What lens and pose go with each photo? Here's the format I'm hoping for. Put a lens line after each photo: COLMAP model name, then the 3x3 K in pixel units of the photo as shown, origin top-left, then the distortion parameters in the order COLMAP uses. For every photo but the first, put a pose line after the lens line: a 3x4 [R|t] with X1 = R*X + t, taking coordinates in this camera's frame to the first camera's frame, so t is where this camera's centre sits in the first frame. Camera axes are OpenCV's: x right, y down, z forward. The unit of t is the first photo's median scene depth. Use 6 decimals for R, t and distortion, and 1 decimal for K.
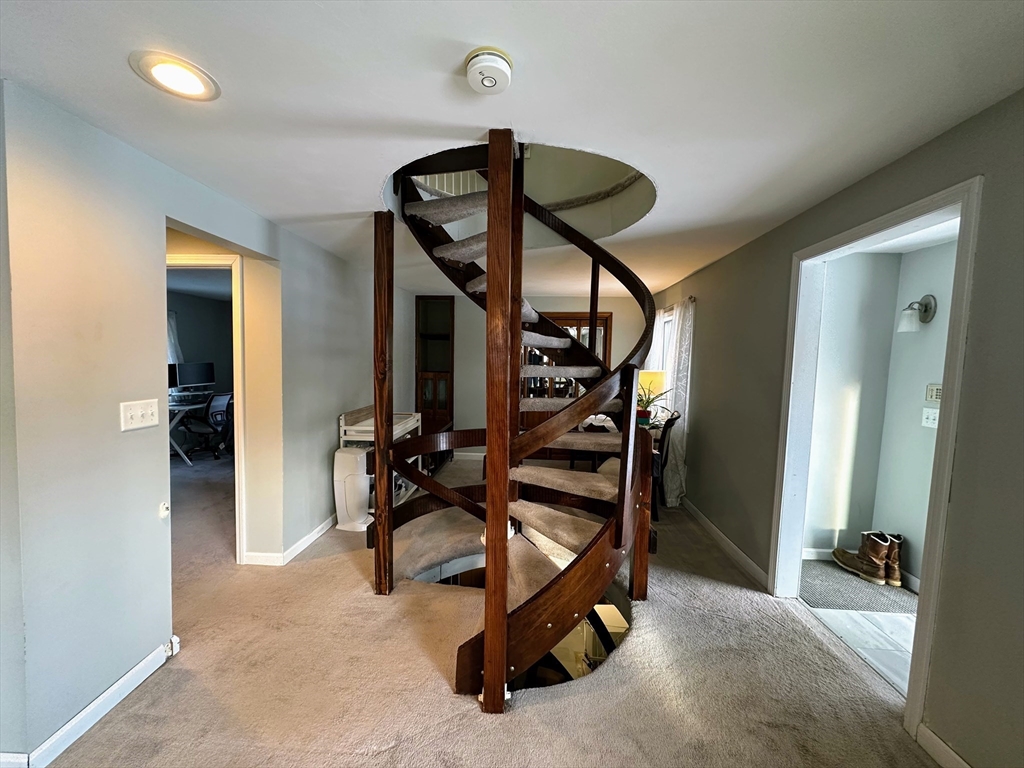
lens RADIAL K [[405.6, 0, 512.2], [0, 405.6, 384.0], [0, 0, 1]] dist [0.000706, 0.000074]
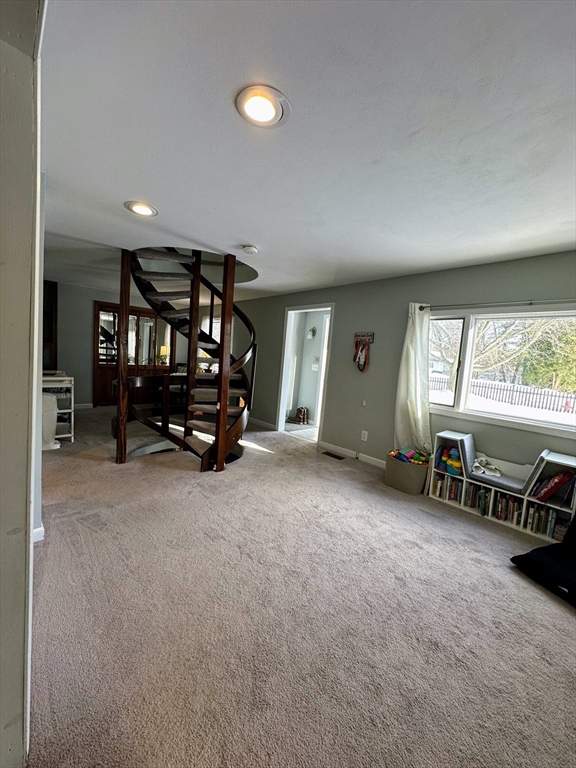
lens RADIAL K [[304.2, 0, 288.6], [0, 304.2, 382.9], [0, 0, 1]] dist [0.000706, 0.000074]
pose [[0.686977, -0.031722, 0.725986, -0.778713], [-0.012797, 0.998364, 0.055732, 0.074995], [-0.726566, -0.047577, 0.685447, -0.444013]]
